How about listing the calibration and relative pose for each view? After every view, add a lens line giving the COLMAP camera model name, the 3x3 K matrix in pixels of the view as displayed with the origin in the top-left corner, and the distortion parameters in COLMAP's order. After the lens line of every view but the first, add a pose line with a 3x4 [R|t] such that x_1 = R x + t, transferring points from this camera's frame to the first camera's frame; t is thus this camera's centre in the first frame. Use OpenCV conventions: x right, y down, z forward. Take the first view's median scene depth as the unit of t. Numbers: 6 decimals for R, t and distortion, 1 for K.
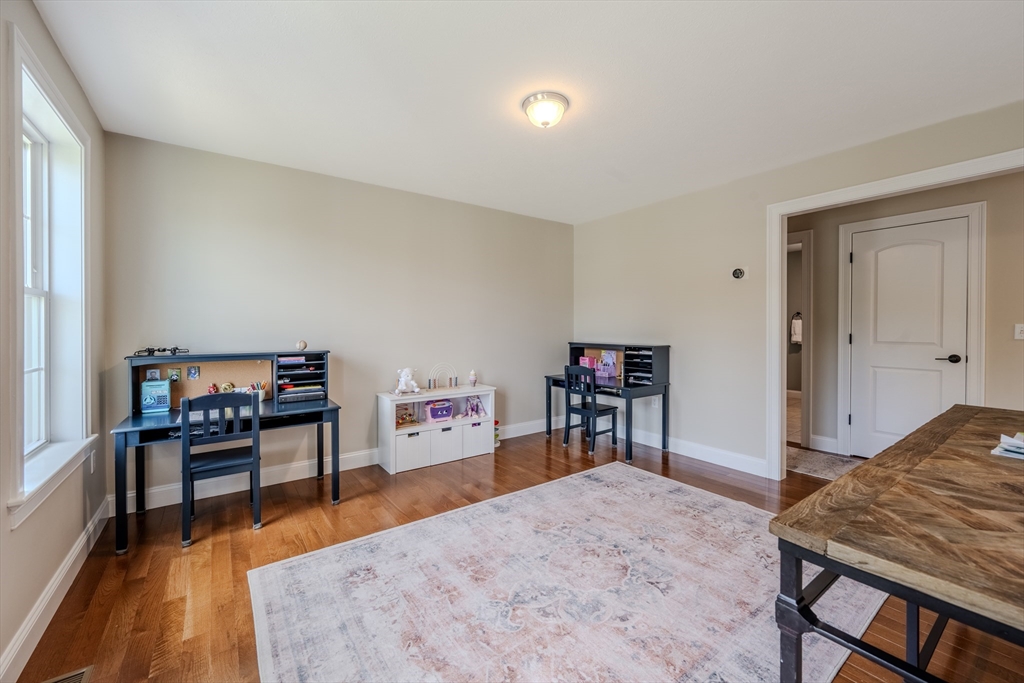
lens RADIAL K [[407.3, 0, 512.3], [0, 407.3, 333.3], [0, 0, 1]] dist [0.012438, -0.000366]
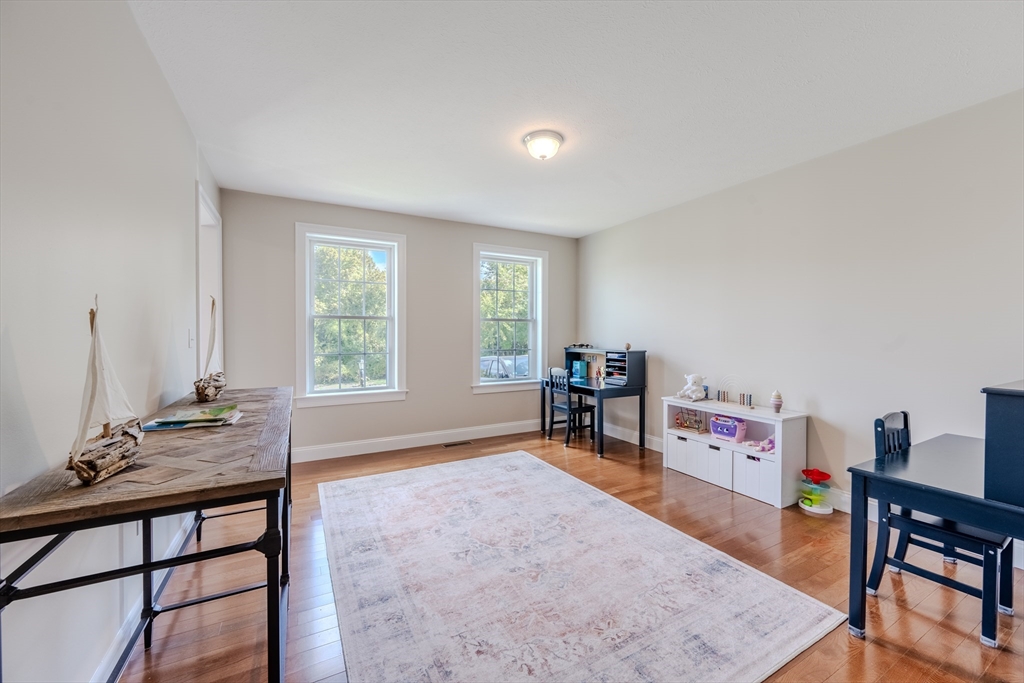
lens RADIAL K [[407.3, 0, 514.6], [0, 407.3, 339.3], [0, 0, 1]] dist [0.012438, -0.000366]
pose [[-0.137364, 0.010002, -0.990470, 1.065040], [-0.013667, 0.999835, 0.011992, -0.008067], [0.990426, 0.015184, -0.137205, 0.930629]]
